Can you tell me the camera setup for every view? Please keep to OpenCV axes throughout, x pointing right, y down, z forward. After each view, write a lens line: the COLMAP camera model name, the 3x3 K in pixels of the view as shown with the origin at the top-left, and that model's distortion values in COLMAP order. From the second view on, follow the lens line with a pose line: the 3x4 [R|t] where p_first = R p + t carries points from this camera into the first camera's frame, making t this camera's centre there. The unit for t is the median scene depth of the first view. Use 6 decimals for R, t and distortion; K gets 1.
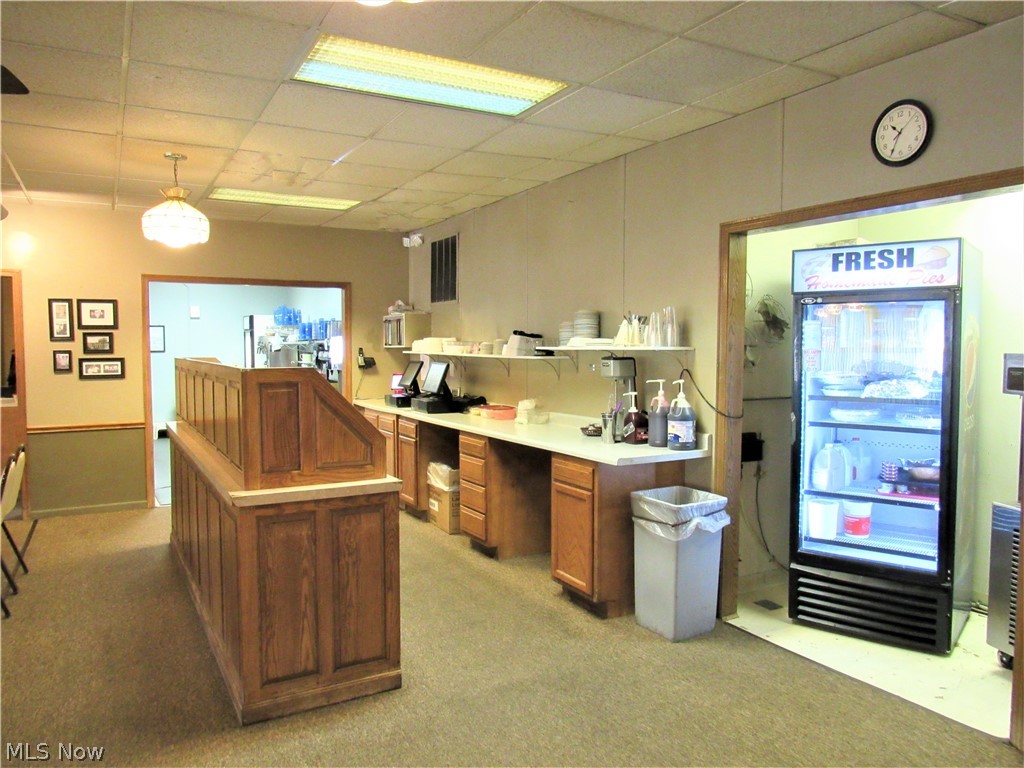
lens RADIAL K [[742.8, 0, 512.0], [0, 742.8, 384.0], [0, 0, 1]] dist [-0.024310, 0.013316]
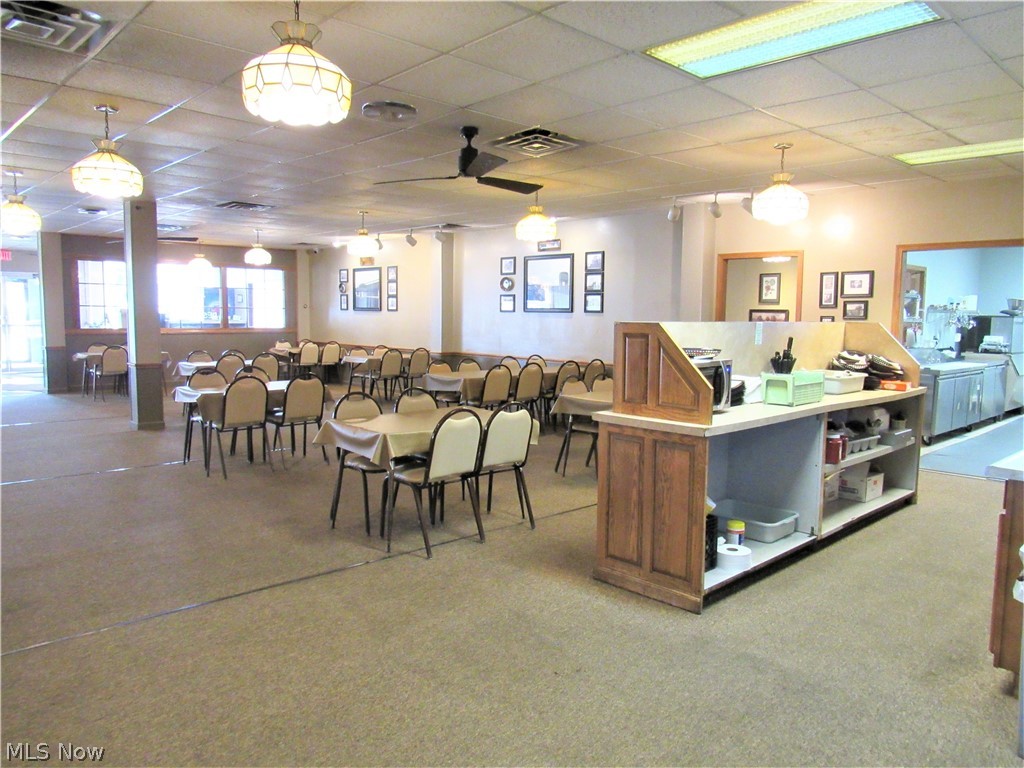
lens RADIAL K [[737.1, 0, 515.2], [0, 737.1, 384.2], [0, 0, 1]] dist [-0.024148, 0.004884]
pose [[0.239368, 0.098423, -0.965927, 0.828833], [-0.064463, 0.994265, 0.085336, -0.009554], [0.968787, 0.041840, 0.244340, 0.457921]]
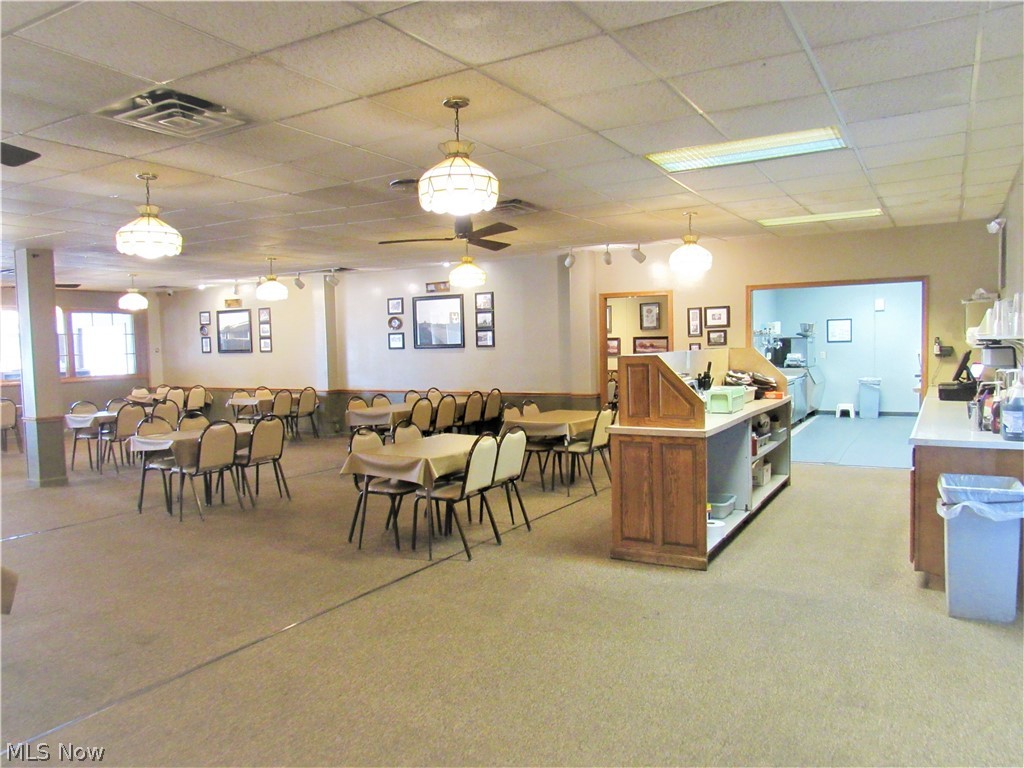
lens RADIAL K [[742.8, 0, 512.0], [0, 742.8, 384.0], [0, 0, 1]] dist [-0.024310, 0.013316]
pose [[0.500239, 0.037856, -0.865060, 0.944025], [-0.024052, 0.999266, 0.029820, 0.000354], [0.865553, 0.005889, 0.500782, -0.085798]]
